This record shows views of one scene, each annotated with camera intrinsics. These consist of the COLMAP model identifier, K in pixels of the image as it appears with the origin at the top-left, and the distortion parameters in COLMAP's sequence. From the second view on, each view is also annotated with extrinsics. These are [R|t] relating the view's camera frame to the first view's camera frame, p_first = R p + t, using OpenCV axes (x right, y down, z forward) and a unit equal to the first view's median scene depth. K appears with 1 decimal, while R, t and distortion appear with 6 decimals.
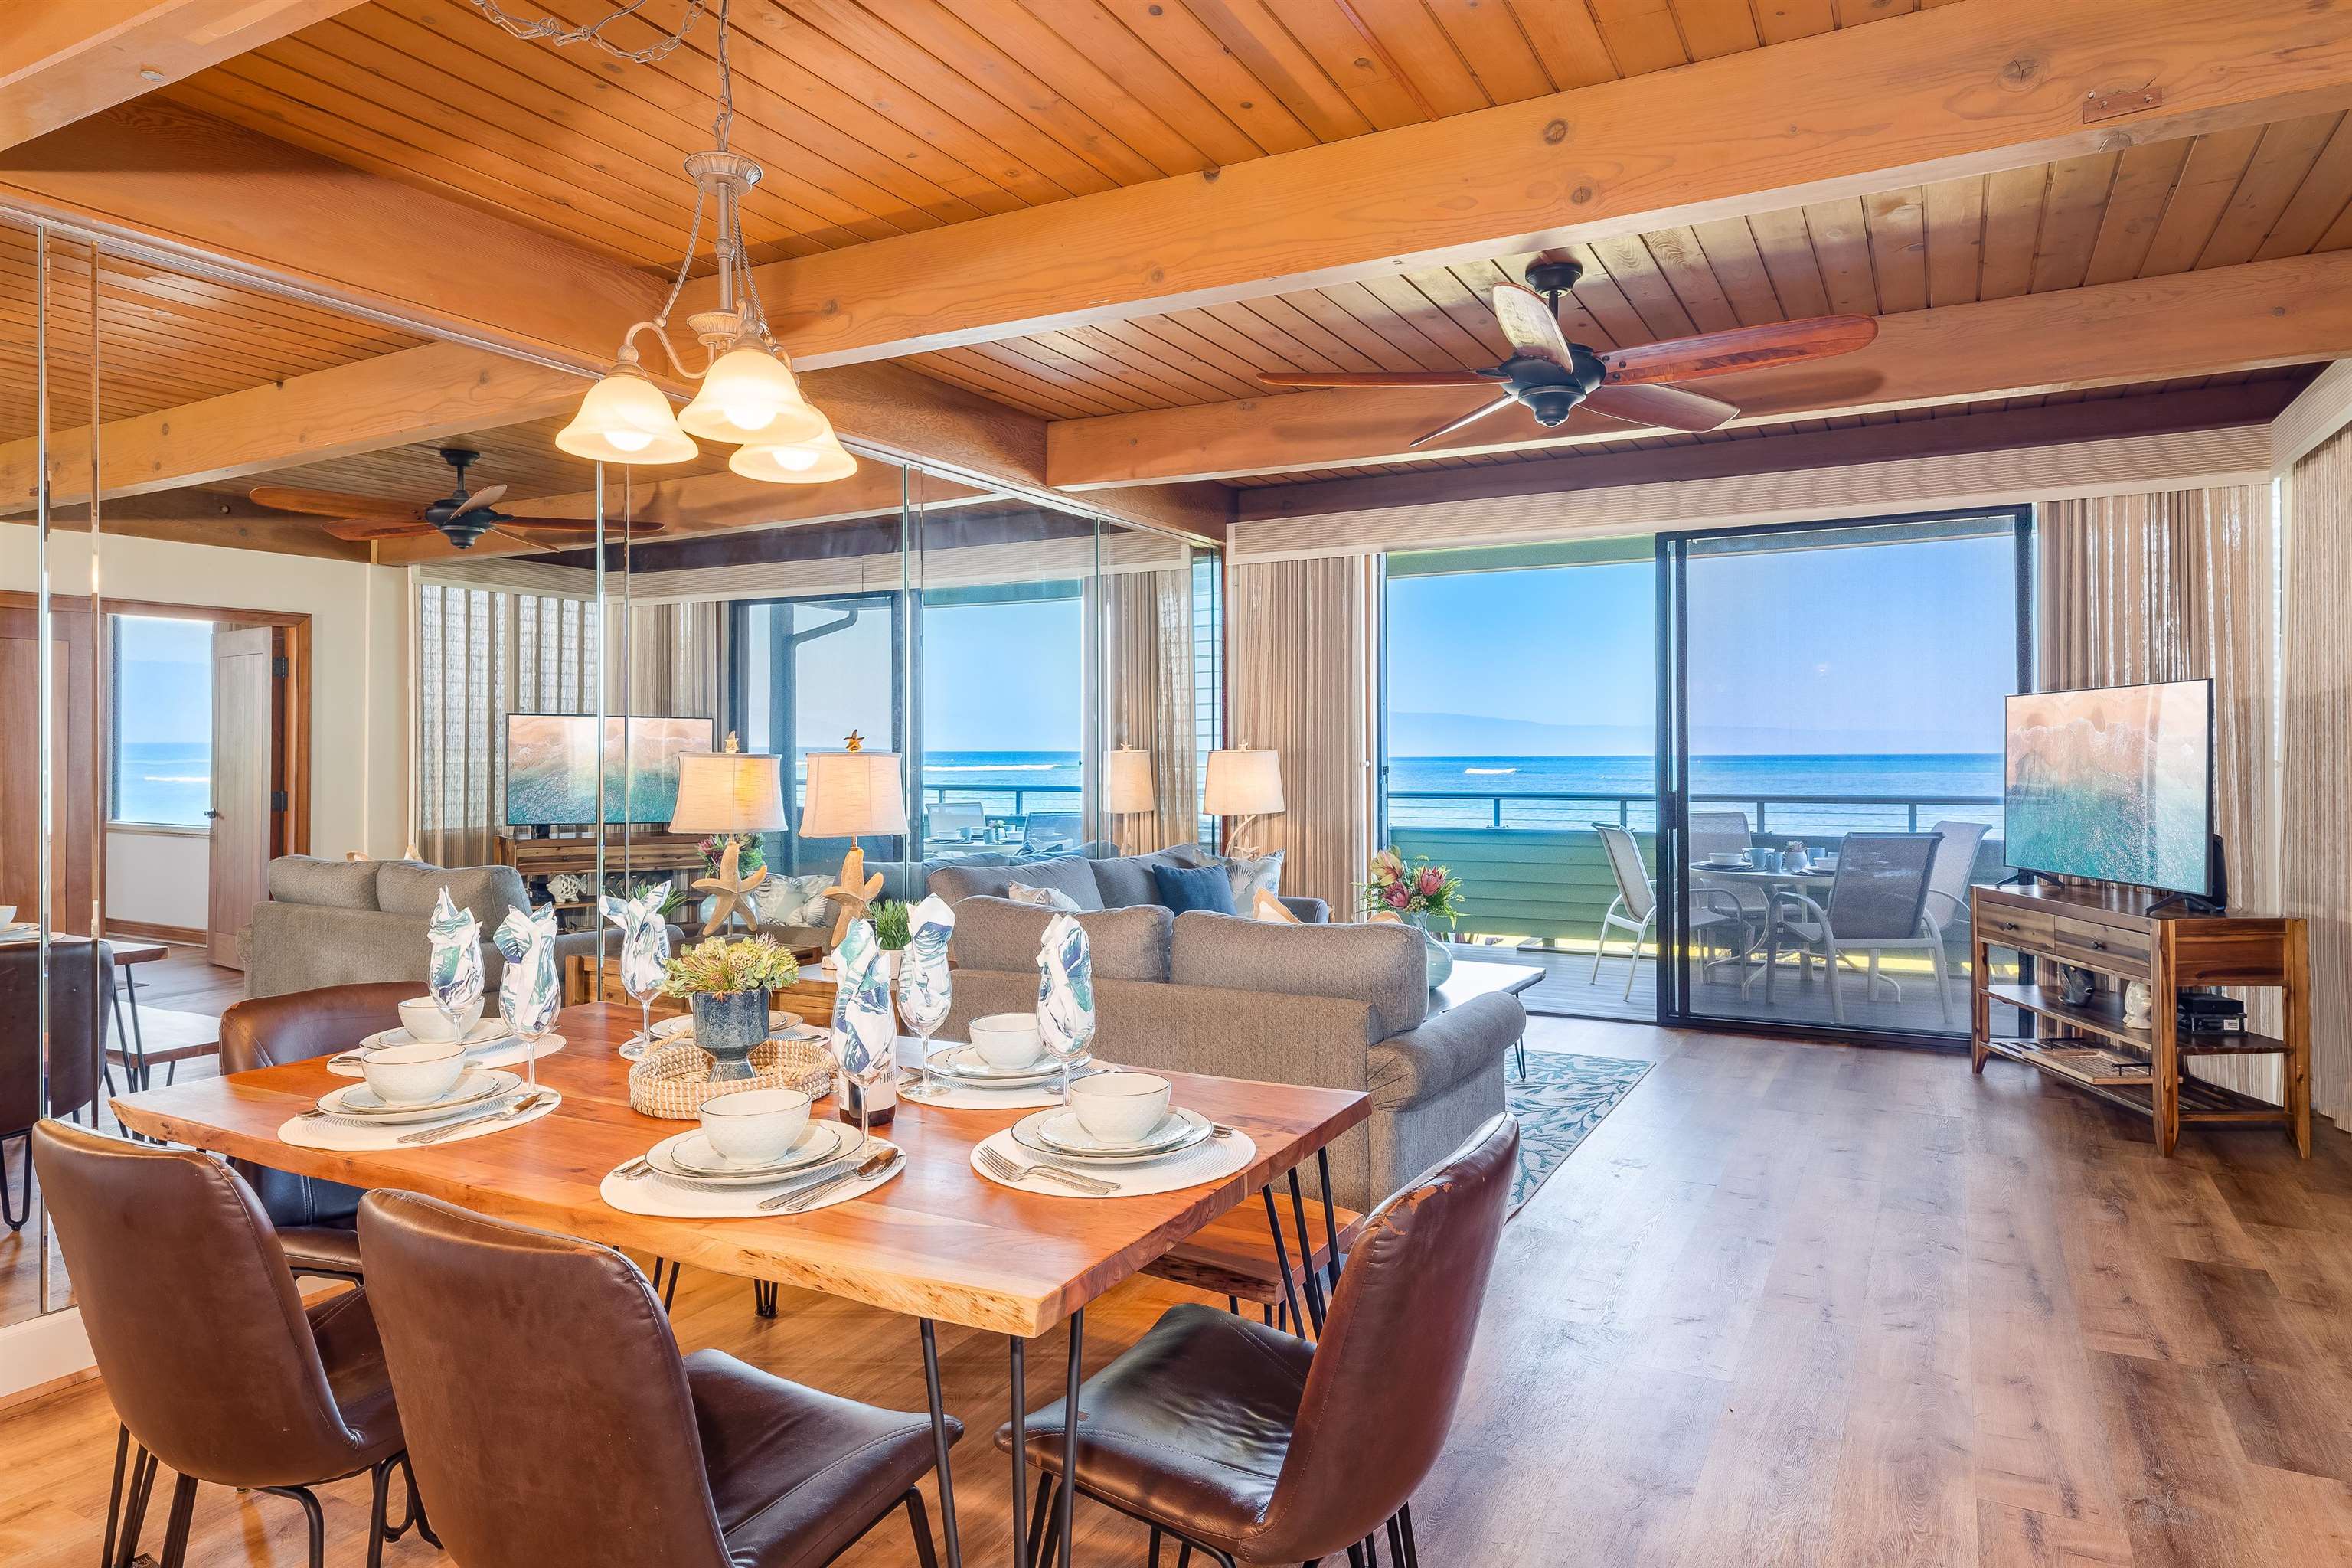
lens RADIAL K [[1419.8, 0, 1181.1], [0, 1419.8, 784.1], [0, 0, 1]] dist [0.018574, 0.001899]
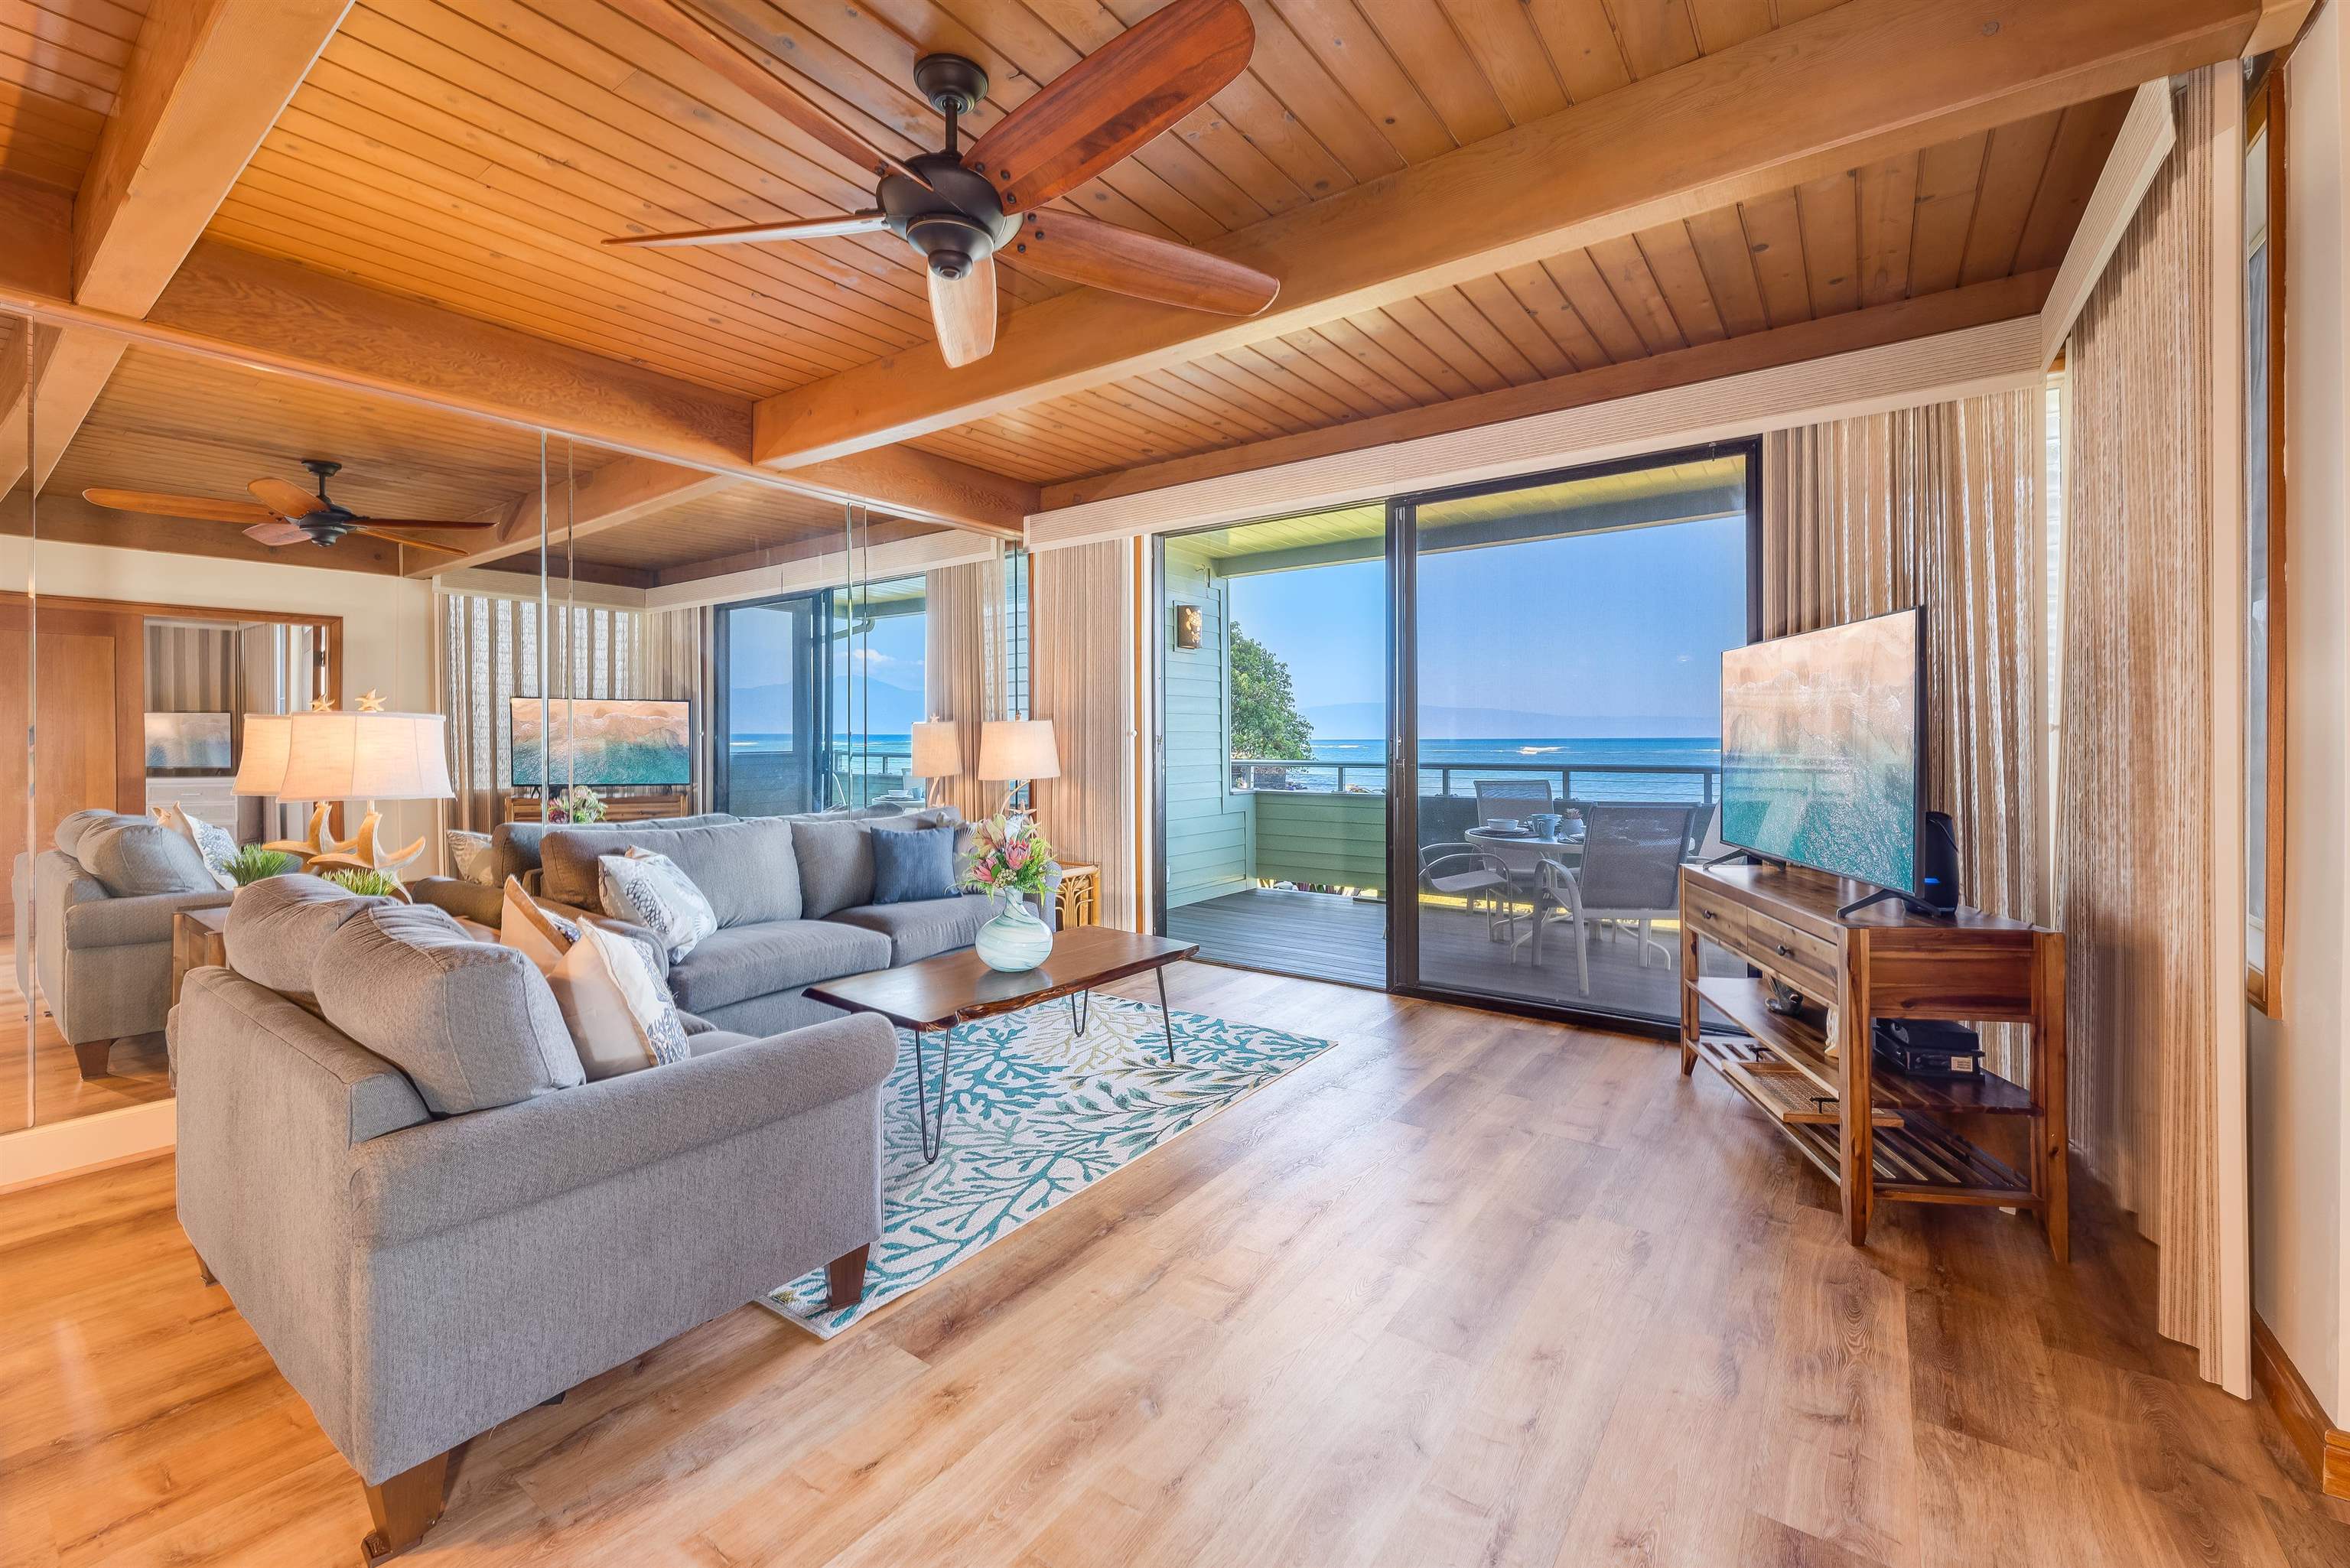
lens RADIAL K [[954.4, 0, 1167.6], [0, 954.4, 762.9], [0, 0, 1]] dist [0.002154, -0.000141]
pose [[0.990922, 0.003120, -0.134405, 0.317681], [-0.002587, 0.999988, 0.004142, 0.006066], [0.134416, -0.003757, 0.990918, 0.367254]]
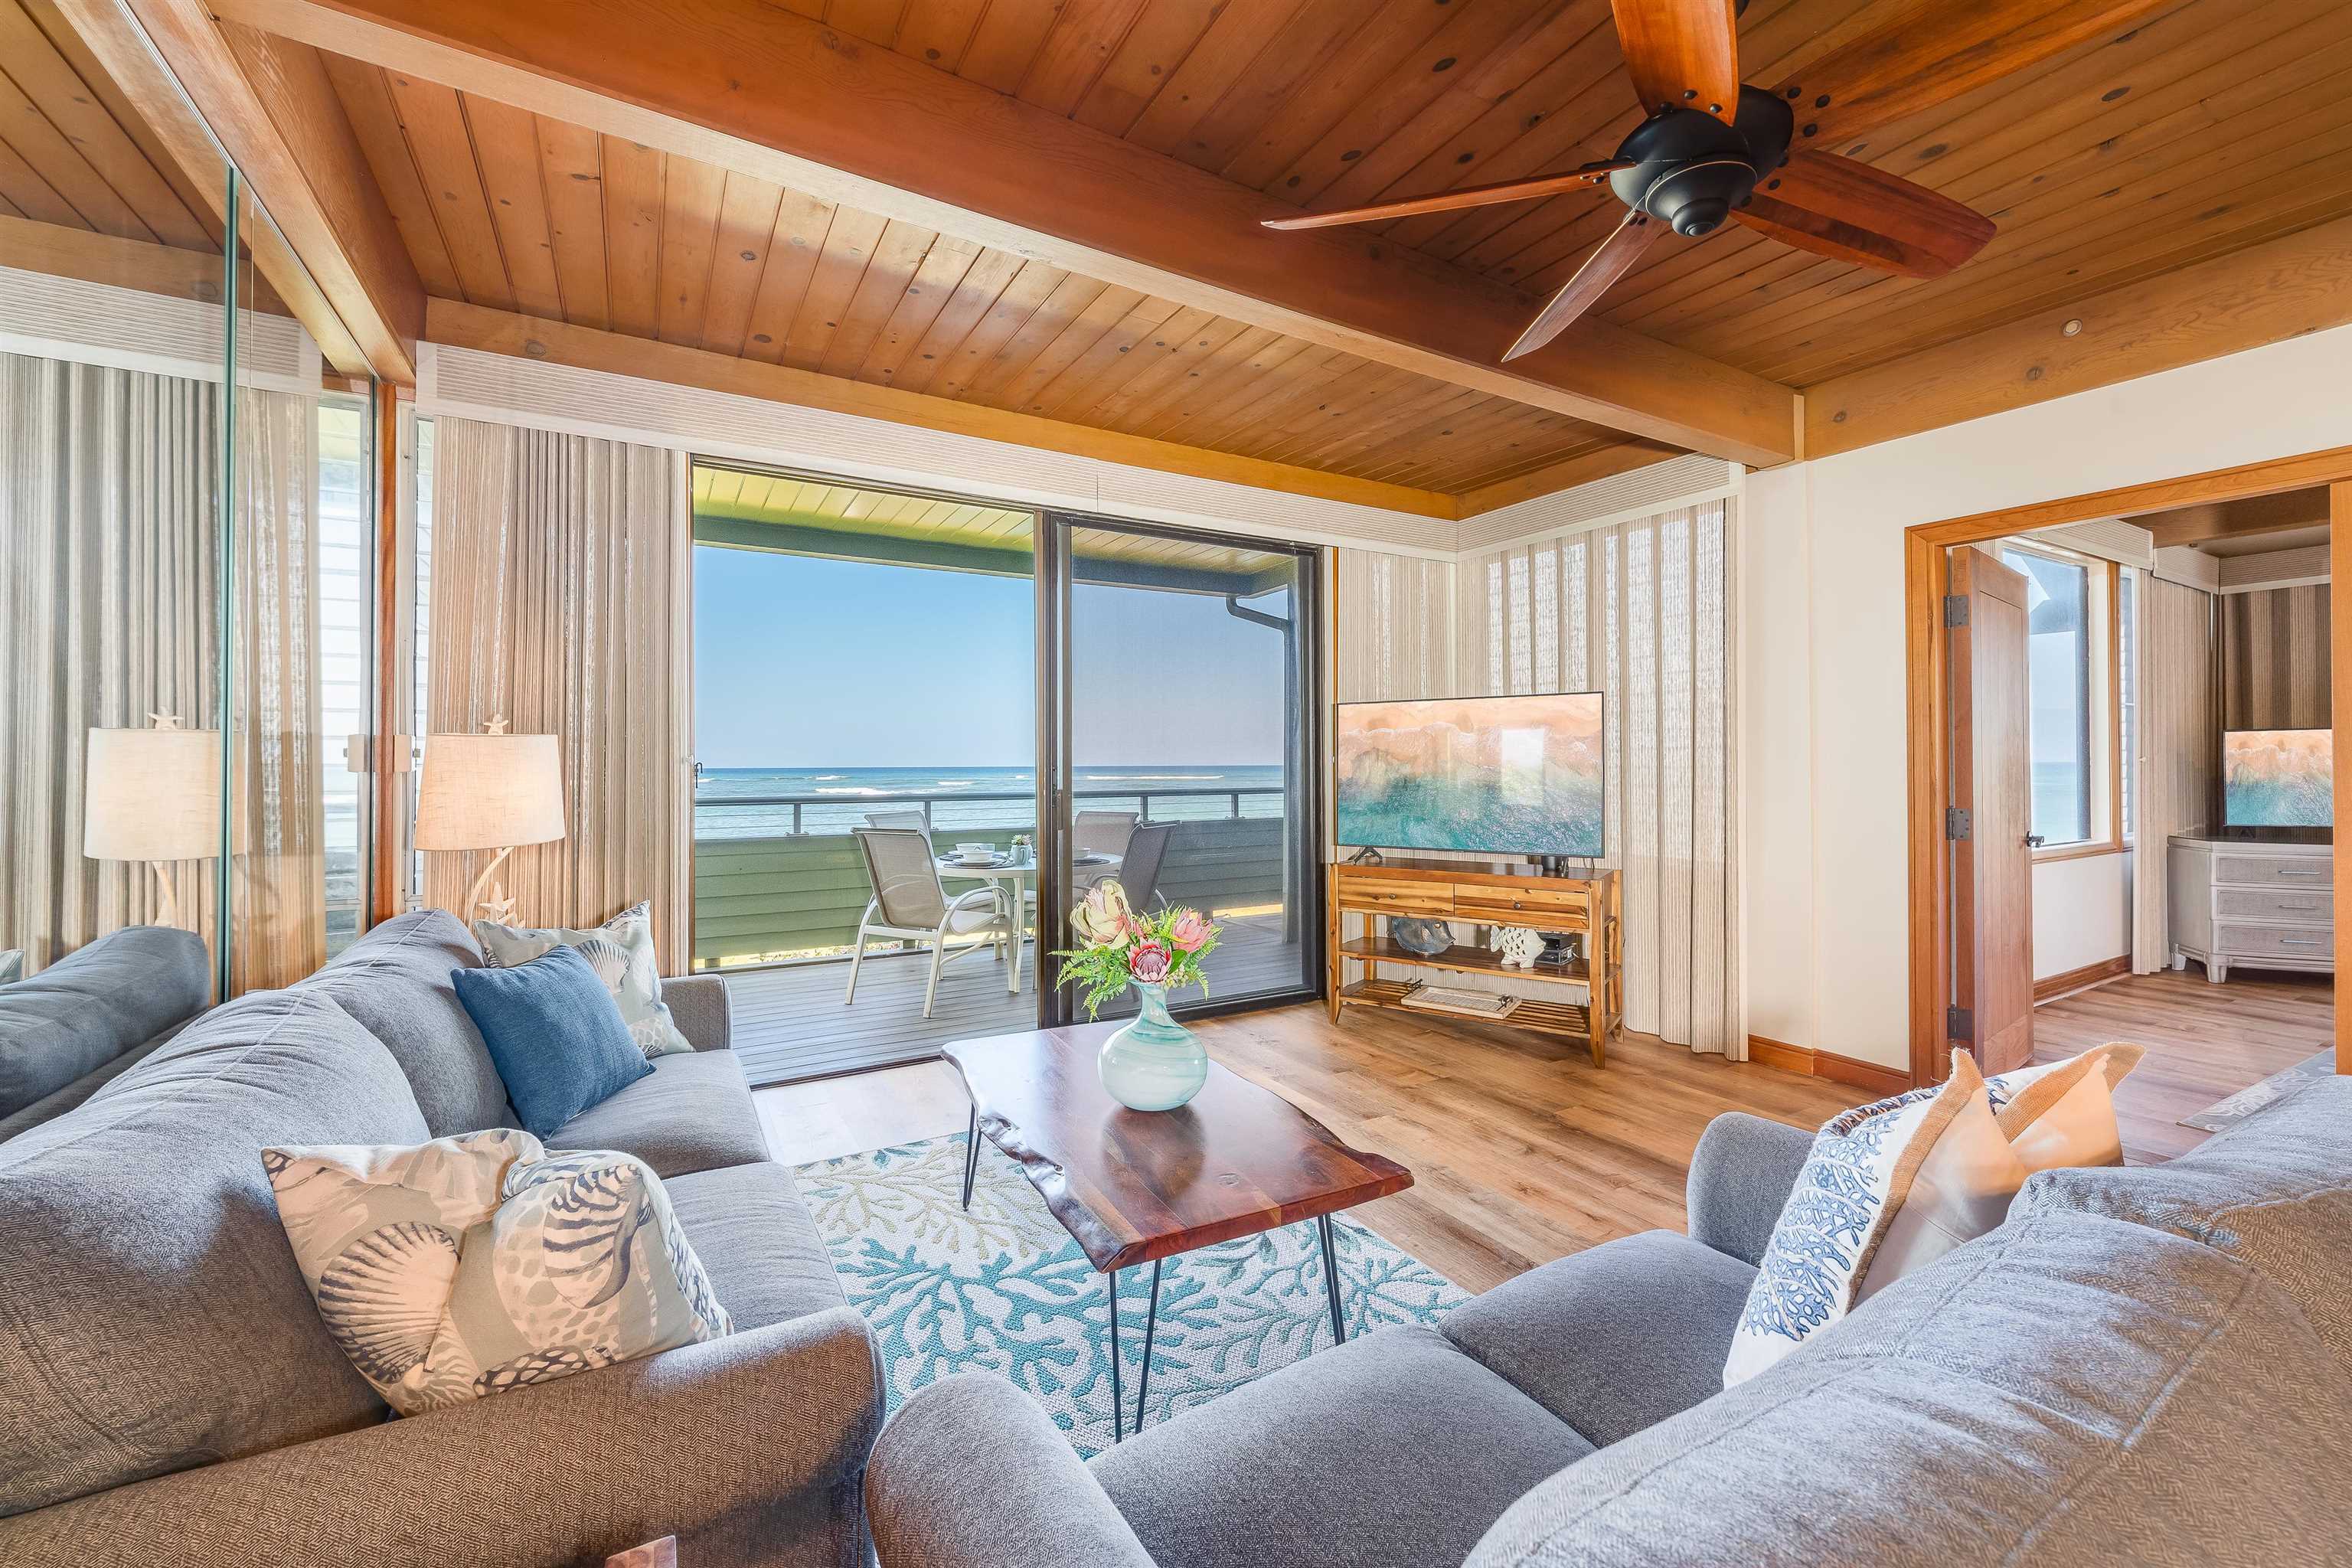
lens RADIAL K [[955.3, 0, 1183.2], [0, 955.3, 763.5], [0, 0, 1]] dist [0.002154, -0.000141]
pose [[0.516769, 0.003089, 0.856120, -0.176754], [0.018240, 0.999727, -0.014617, -0.001637], [-0.855931, 0.023170, 0.516571, 0.701810]]
